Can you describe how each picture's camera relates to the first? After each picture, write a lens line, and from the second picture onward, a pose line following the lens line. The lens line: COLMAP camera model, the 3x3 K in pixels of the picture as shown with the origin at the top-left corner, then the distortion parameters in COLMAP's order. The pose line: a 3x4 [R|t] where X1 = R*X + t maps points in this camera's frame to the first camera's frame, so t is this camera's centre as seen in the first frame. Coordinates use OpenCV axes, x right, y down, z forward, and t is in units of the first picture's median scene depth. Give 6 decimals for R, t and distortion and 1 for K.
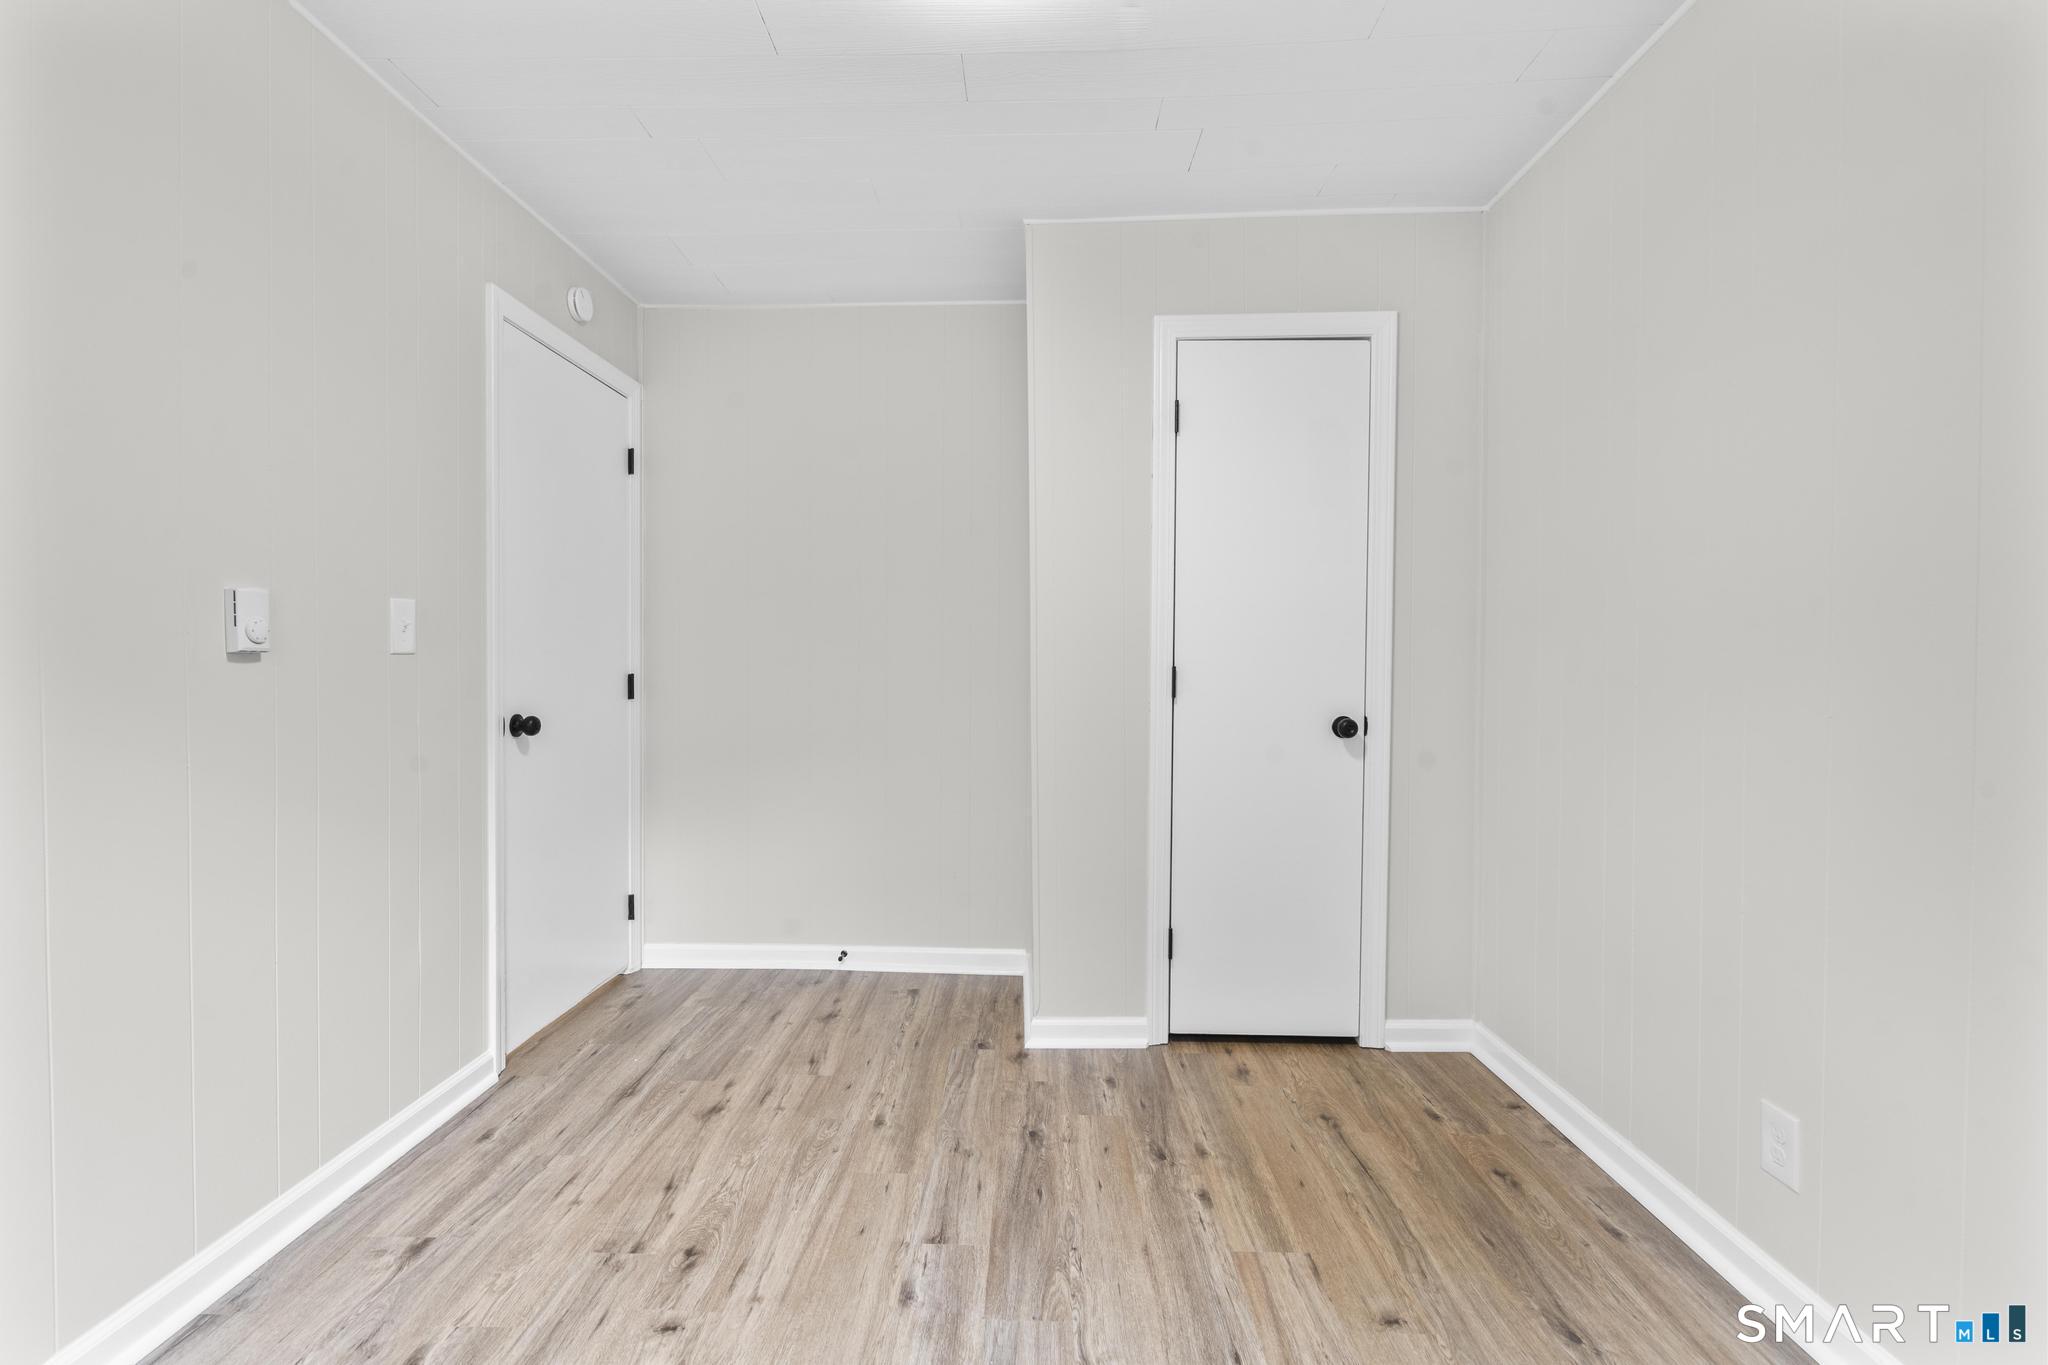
lens RADIAL K [[926.1, 0, 1020.7], [0, 926.1, 682.2], [0, 0, 1]] dist [-0.005241, 0.001758]
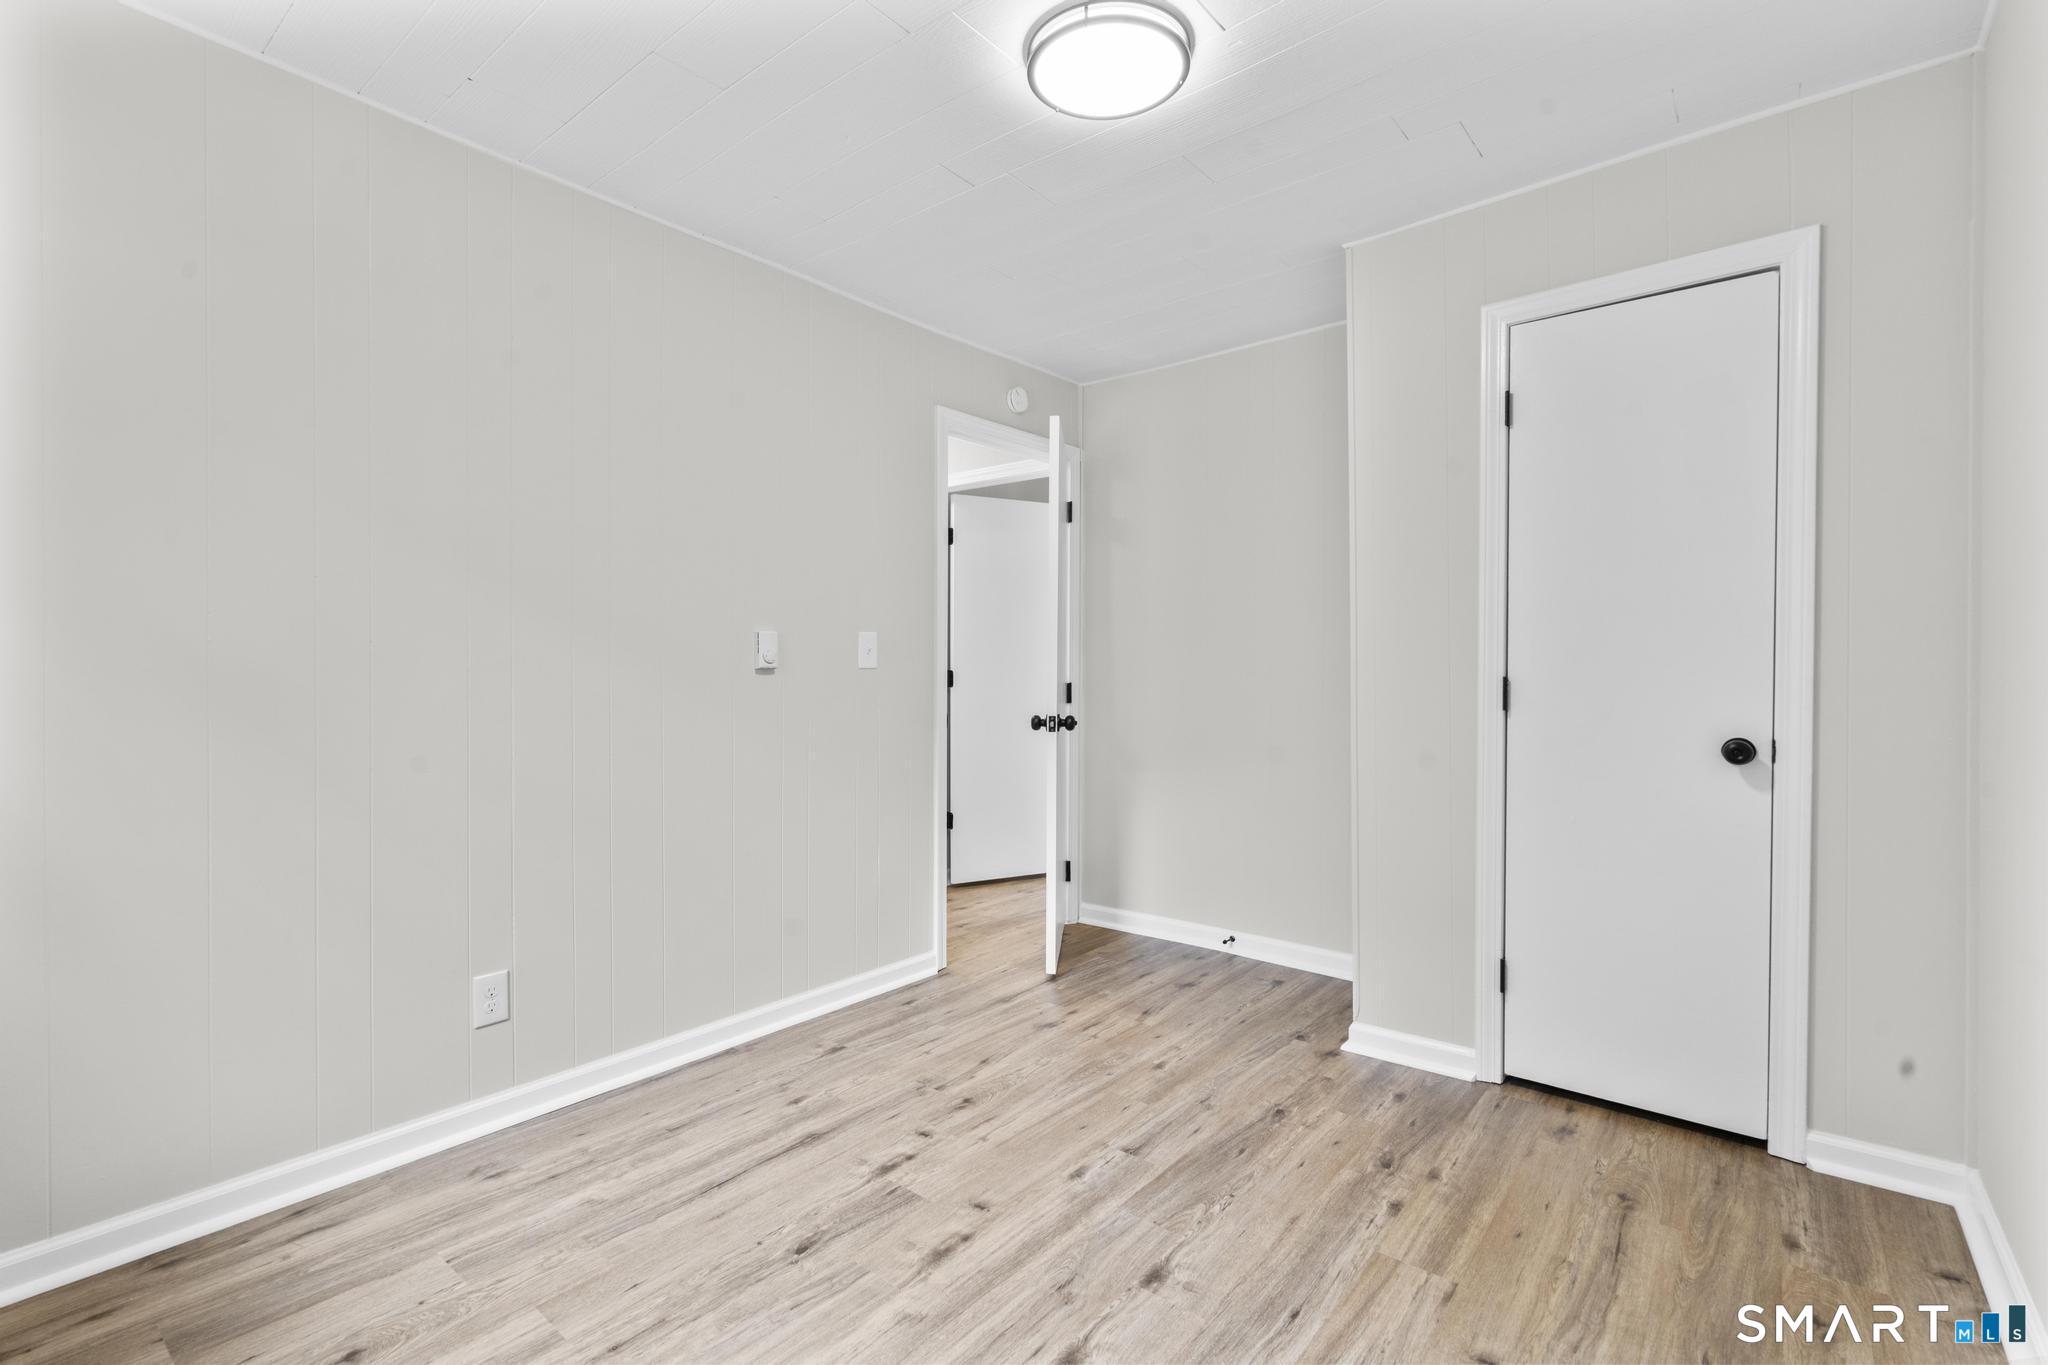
lens RADIAL K [[926.1, 0, 1002.4], [0, 926.1, 680.2], [0, 0, 1]] dist [-0.005241, 0.001758]
pose [[0.785057, 0.001897, -0.619421, 0.409621], [-0.010026, 0.999903, -0.009644, 0.000603], [0.619343, 0.013781, 0.785000, -0.047751]]
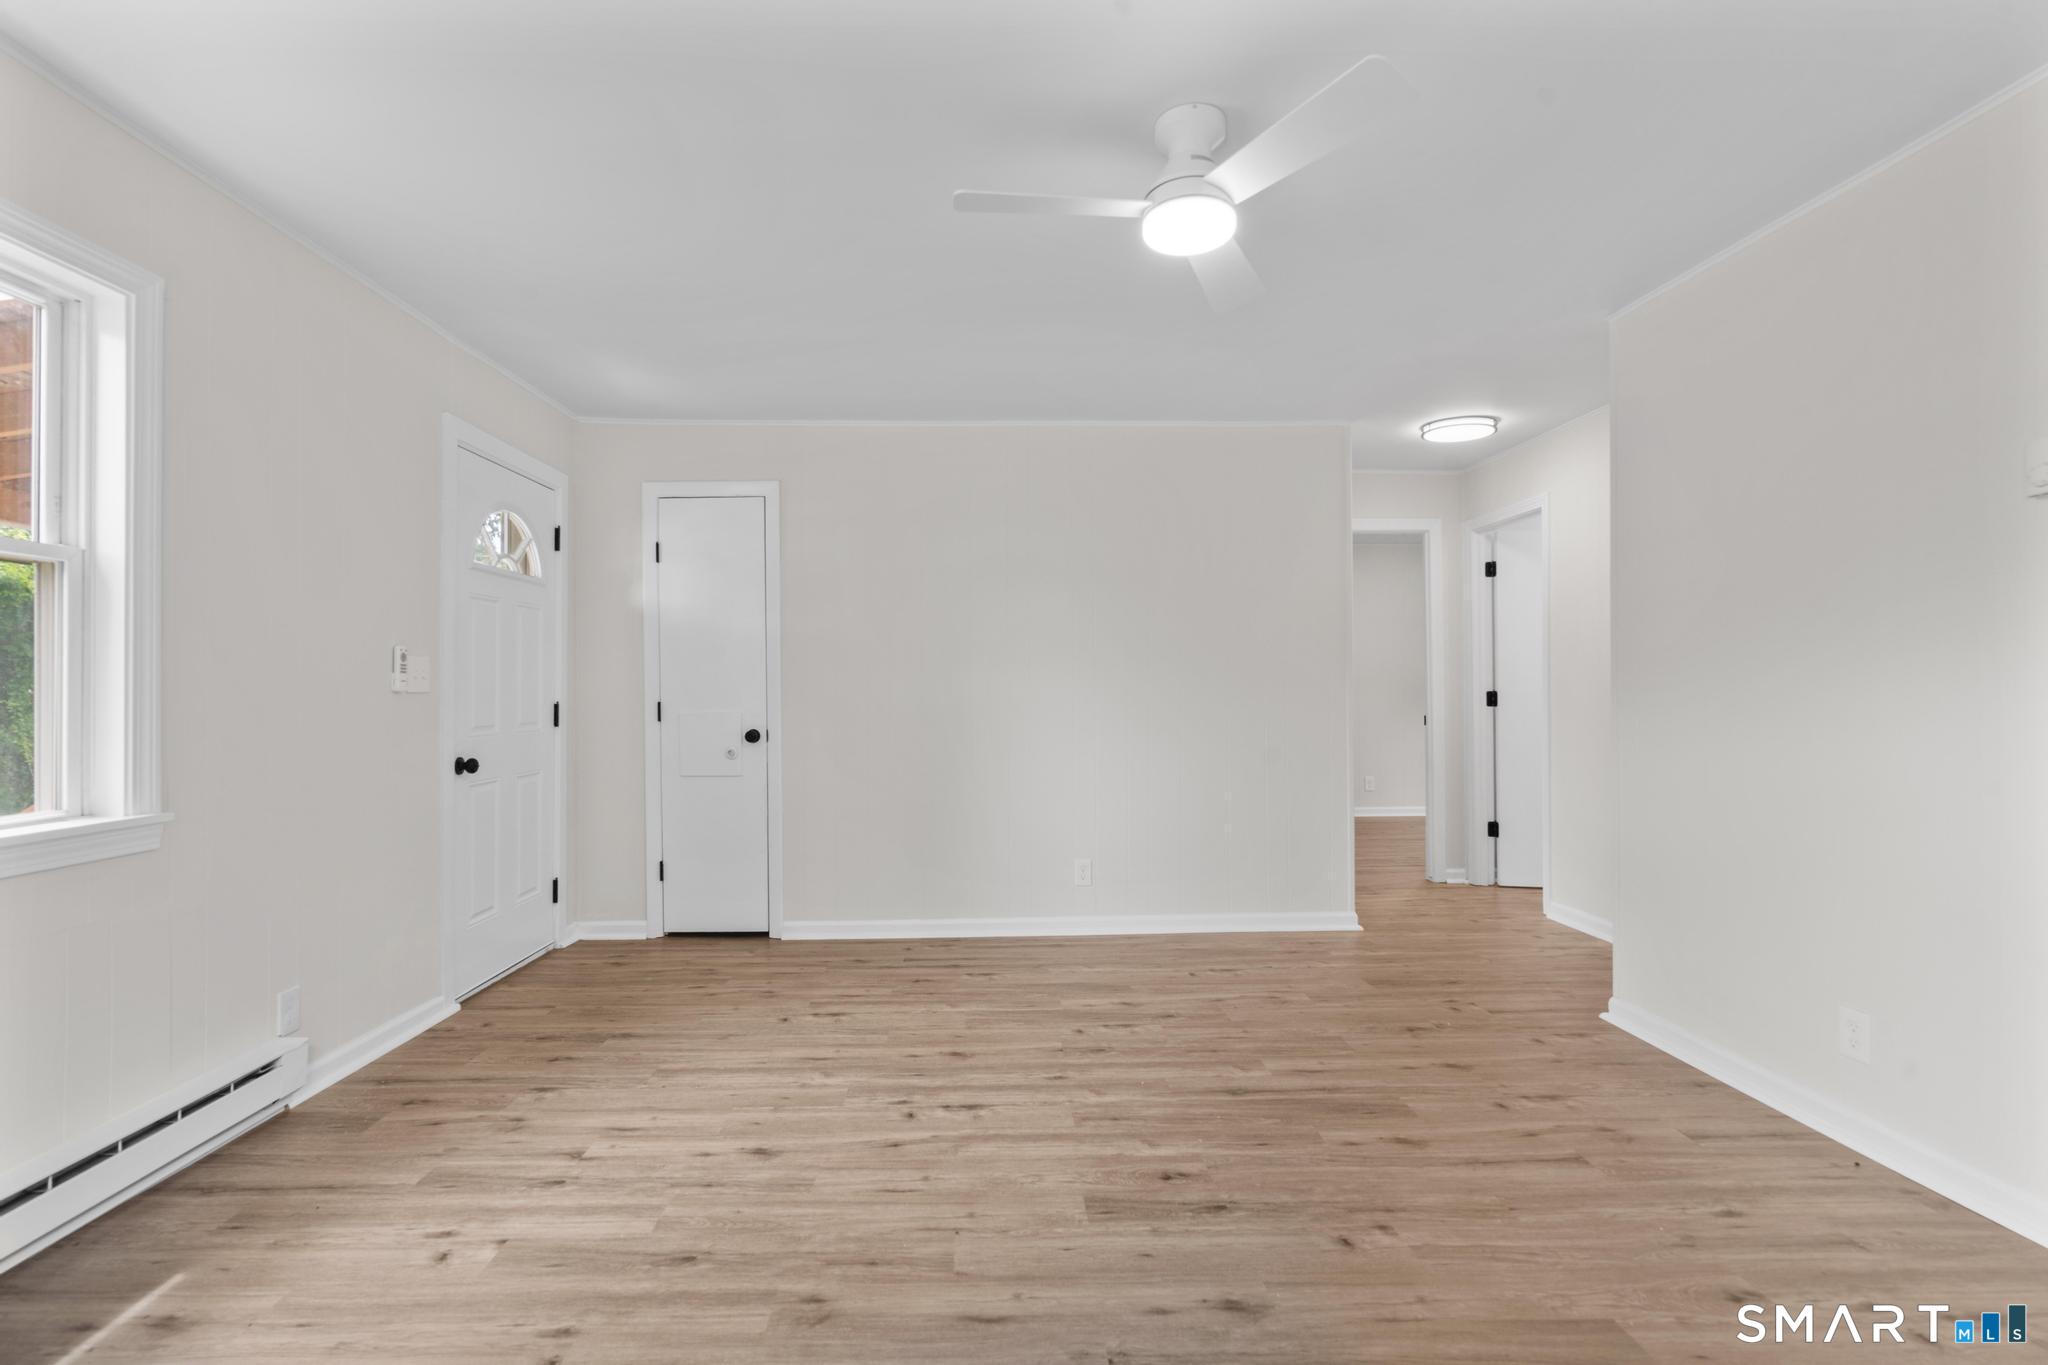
lens RADIAL K [[926.1, 0, 1008.9], [0, 926.1, 684.3], [0, 0, 1]] dist [-0.005241, 0.001758]
pose [[-0.040146, 0.005352, 0.999179, -1.938889], [0.018460, 0.999819, -0.004614, -0.048800], [-0.999023, 0.018260, -0.040238, 0.658984]]
